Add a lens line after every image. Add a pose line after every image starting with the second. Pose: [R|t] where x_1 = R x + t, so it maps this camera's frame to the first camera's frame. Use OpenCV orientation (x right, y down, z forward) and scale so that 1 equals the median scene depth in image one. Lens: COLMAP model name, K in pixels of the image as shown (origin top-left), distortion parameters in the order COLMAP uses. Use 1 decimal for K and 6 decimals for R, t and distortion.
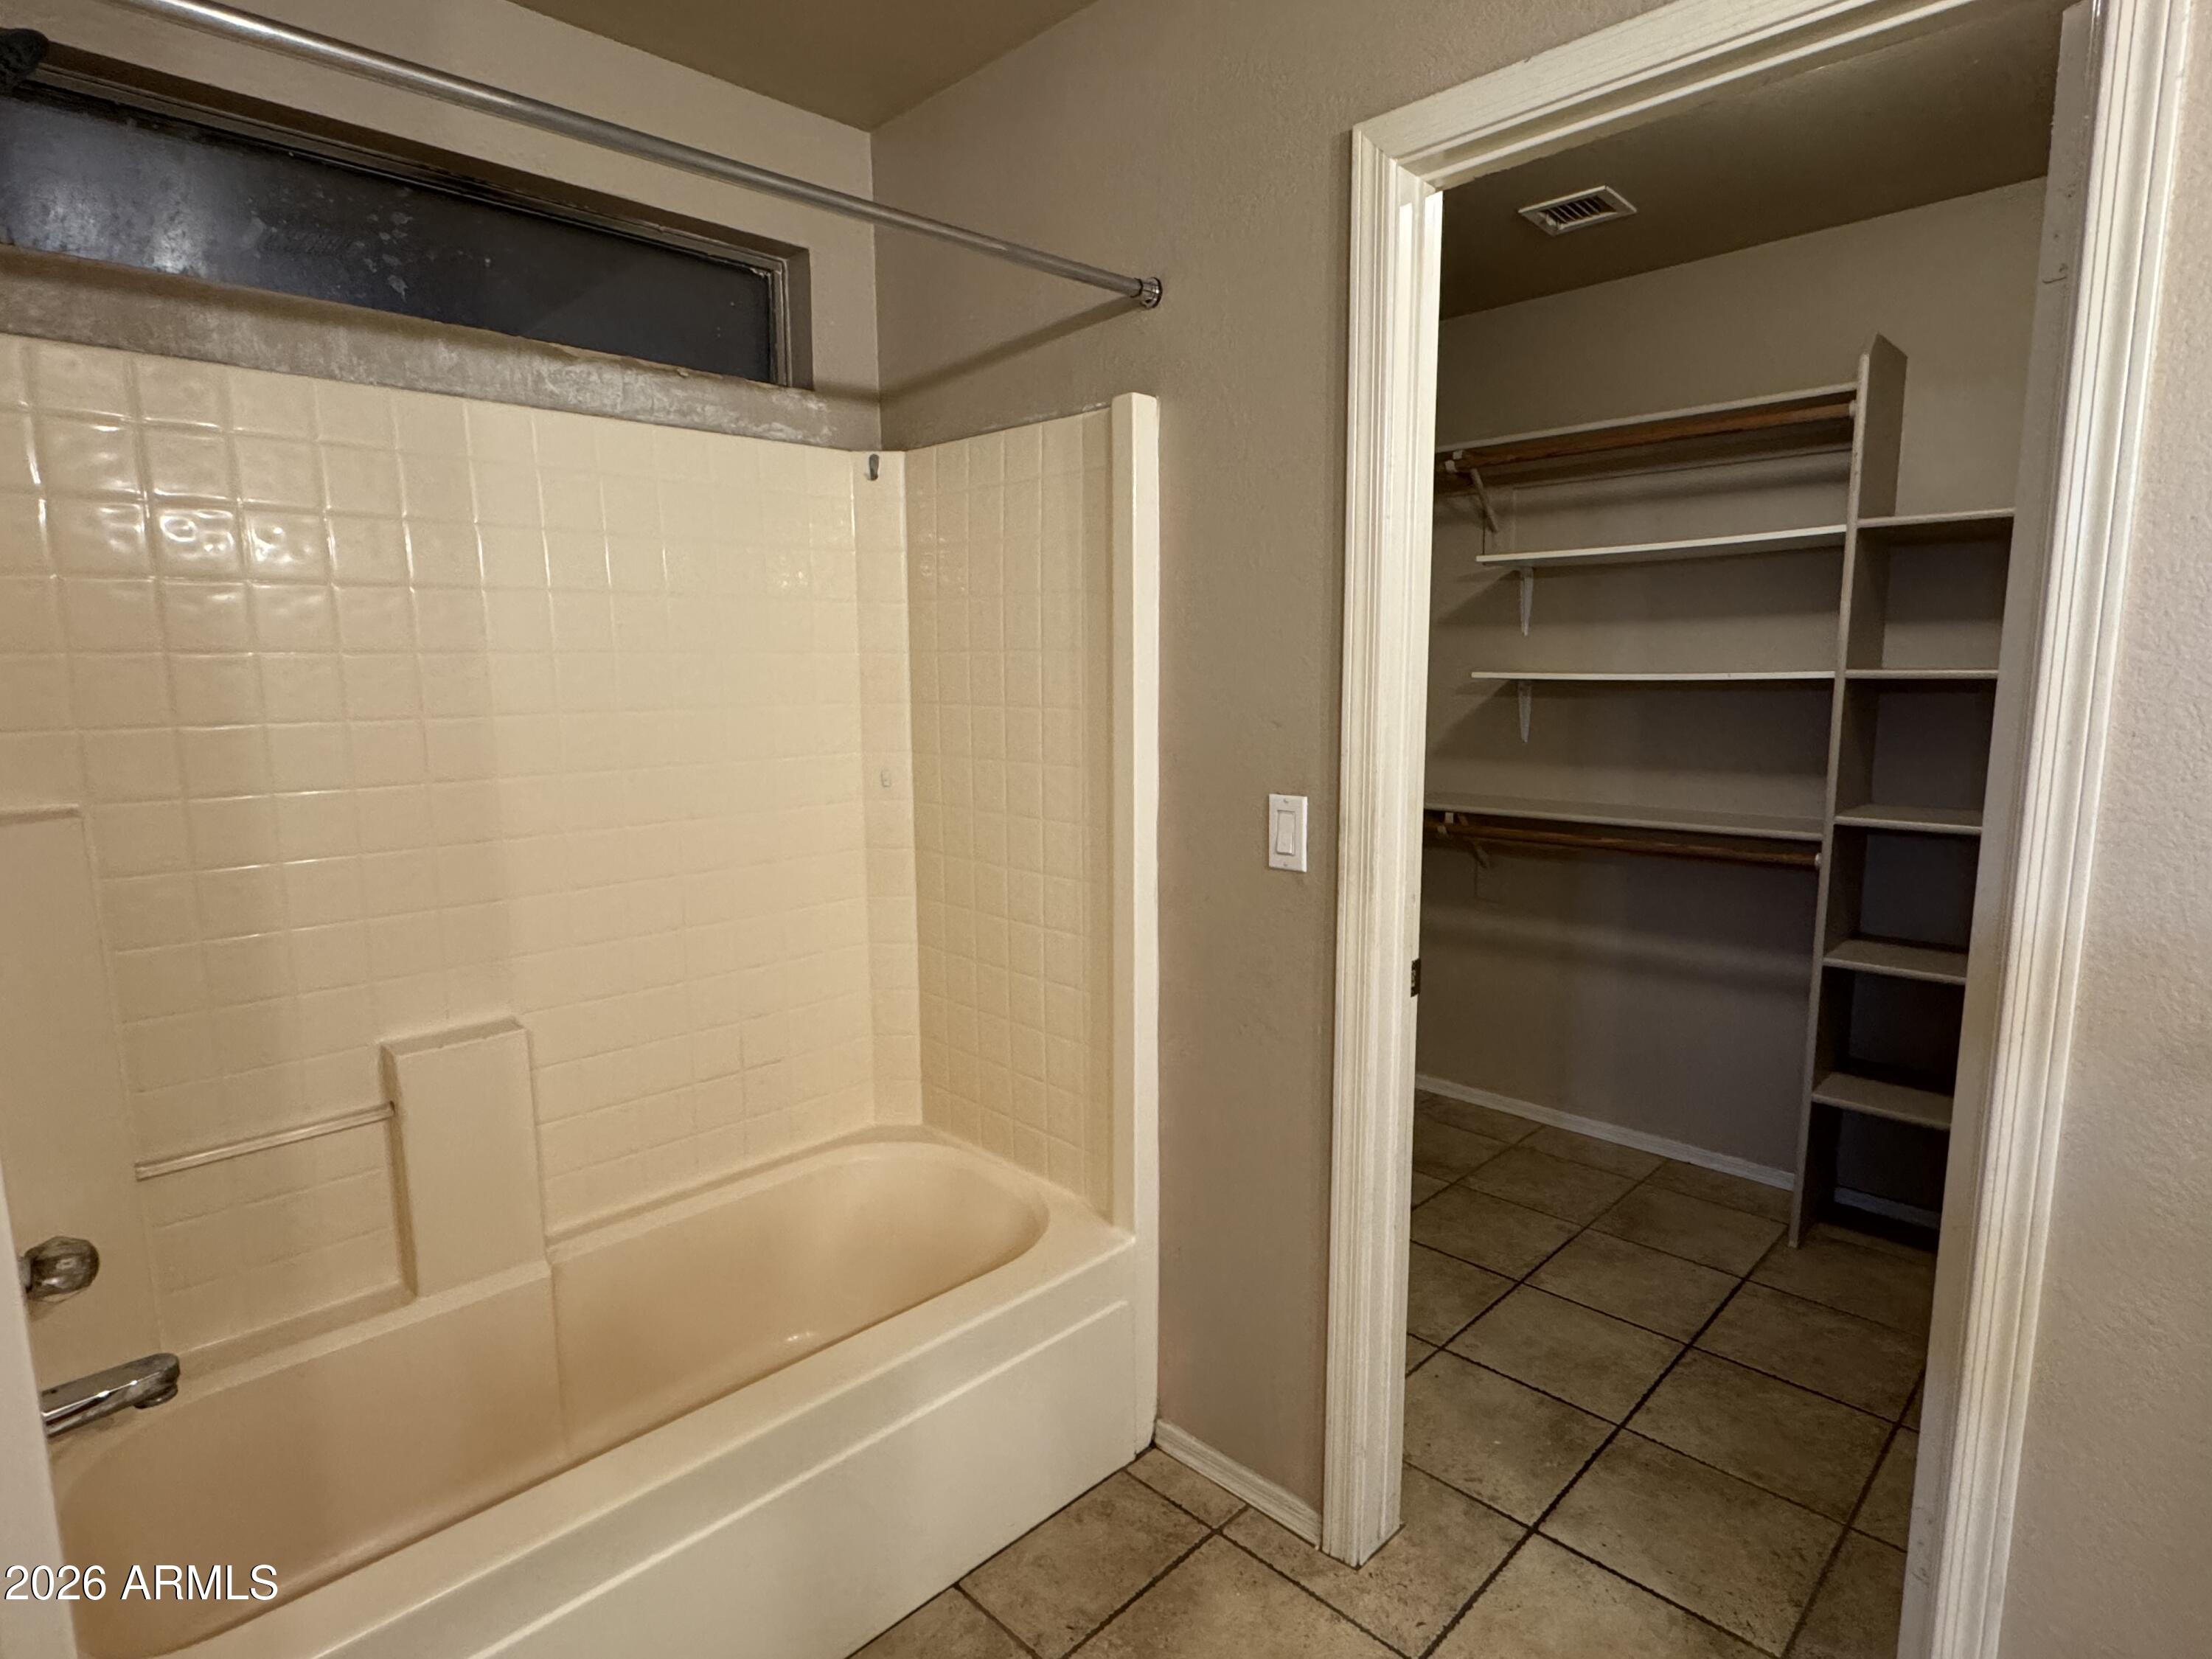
lens RADIAL K [[1163.9, 0, 1109.2], [0, 1163.9, 830.9], [0, 0, 1]] dist [-0.000849, 0.002124]
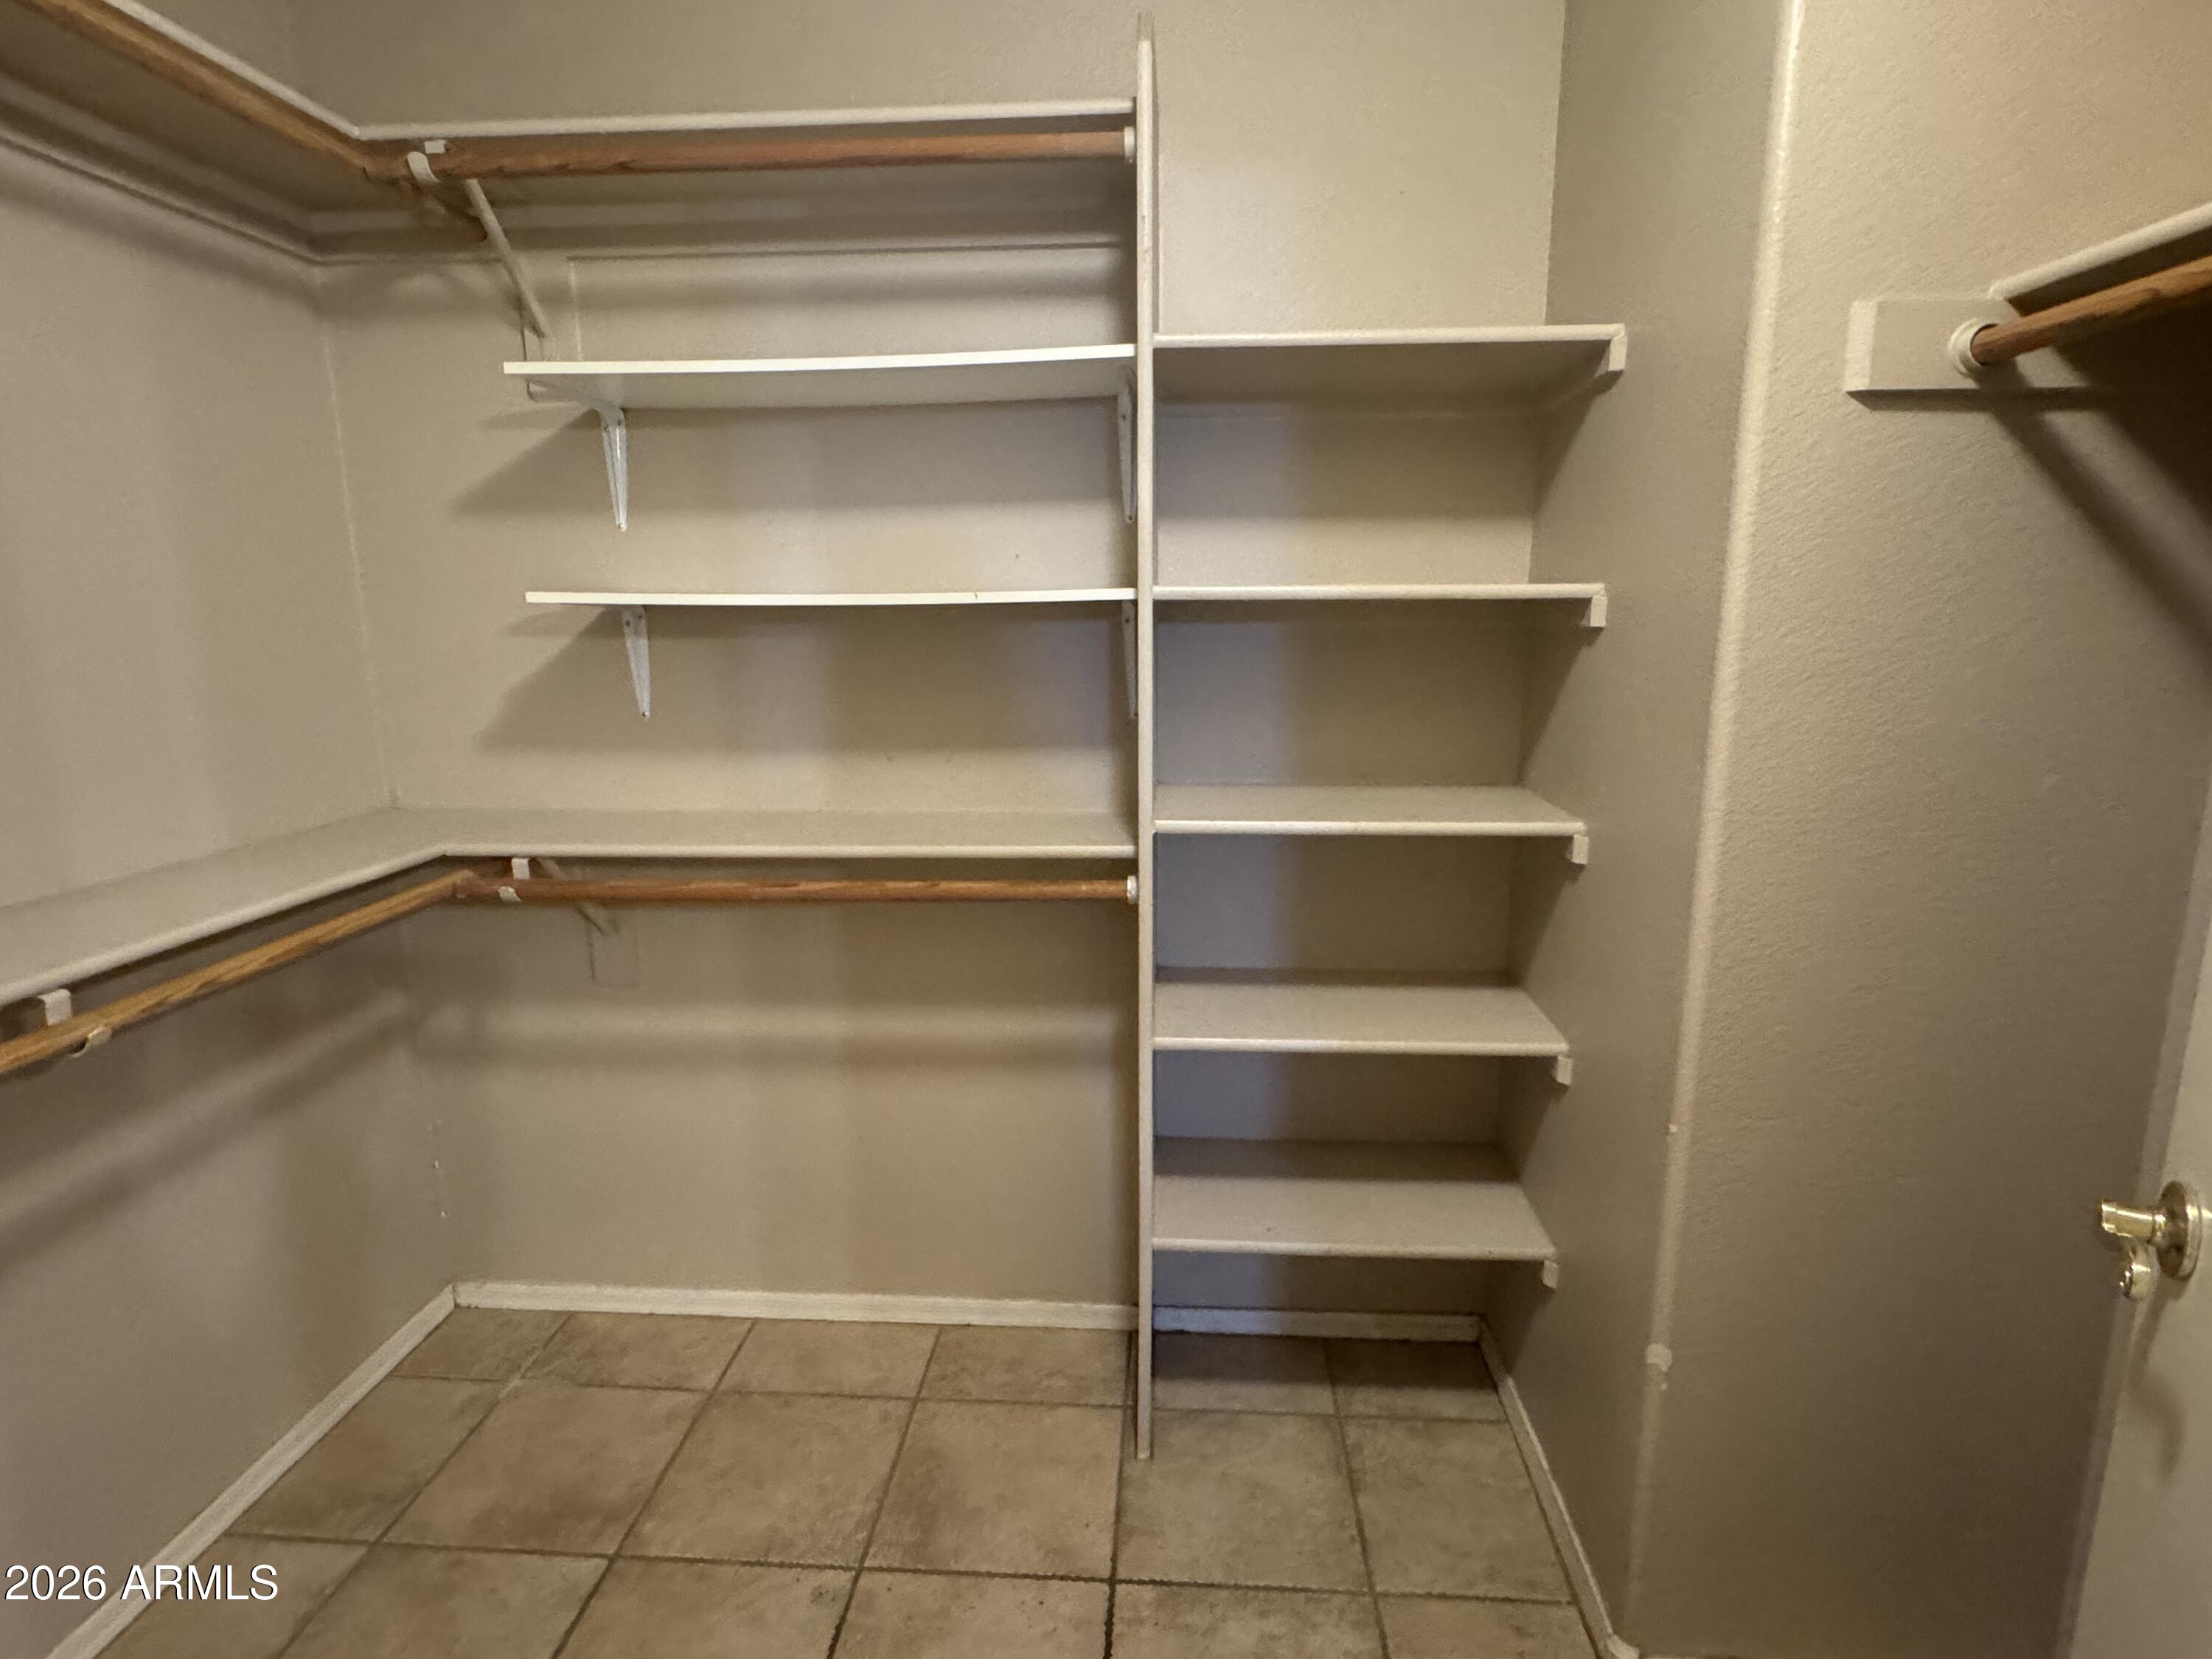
lens RADIAL K [[1163.9, 0, 1109.2], [0, 1163.9, 830.9], [0, 0, 1]] dist [-0.000849, 0.002124]
pose [[0.752071, -0.125481, 0.647027, 0.175530], [0.090984, 0.992076, 0.086643, -0.057717], [-0.652772, -0.006293, 0.757528, 0.484235]]
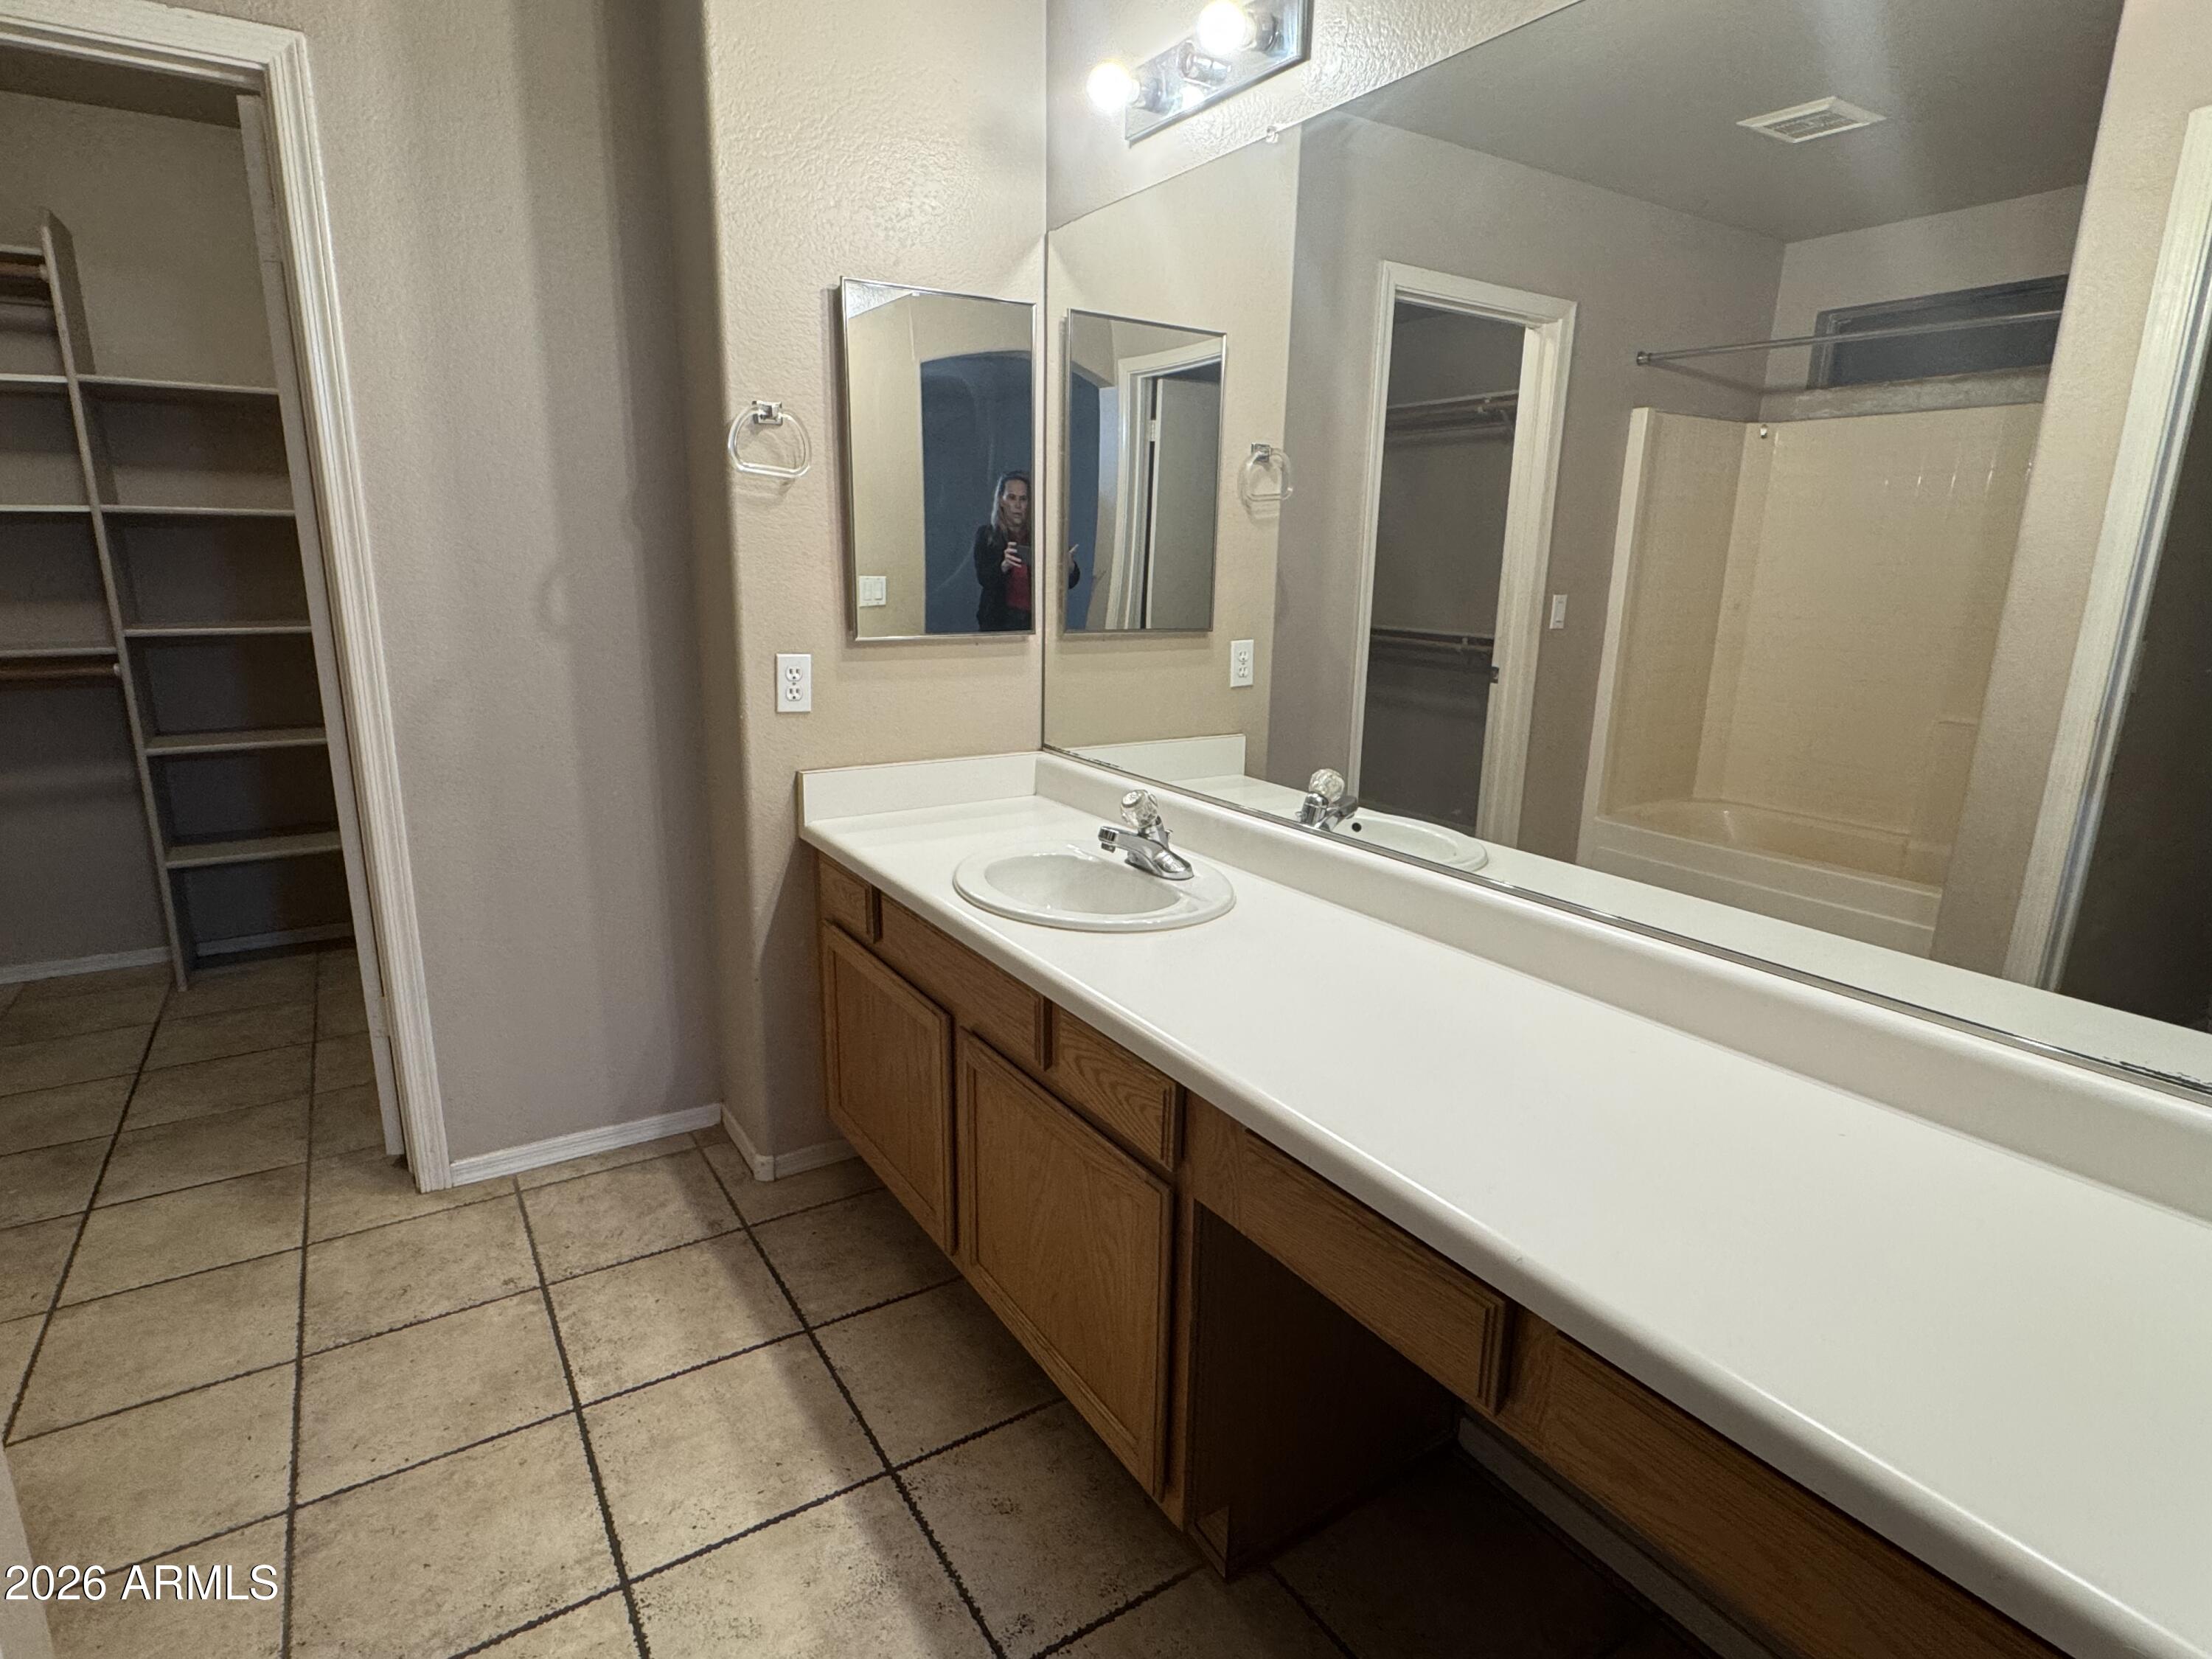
lens RADIAL K [[1163.7, 0, 1103.5], [0, 1163.7, 834.4], [0, 0, 1]] dist [-0.000089, -0.000873]
pose [[0.220514, -0.222086, 0.949764, -0.306042], [0.117418, 0.972696, 0.200186, 0.063687], [-0.968290, 0.067376, 0.240570, -0.226969]]
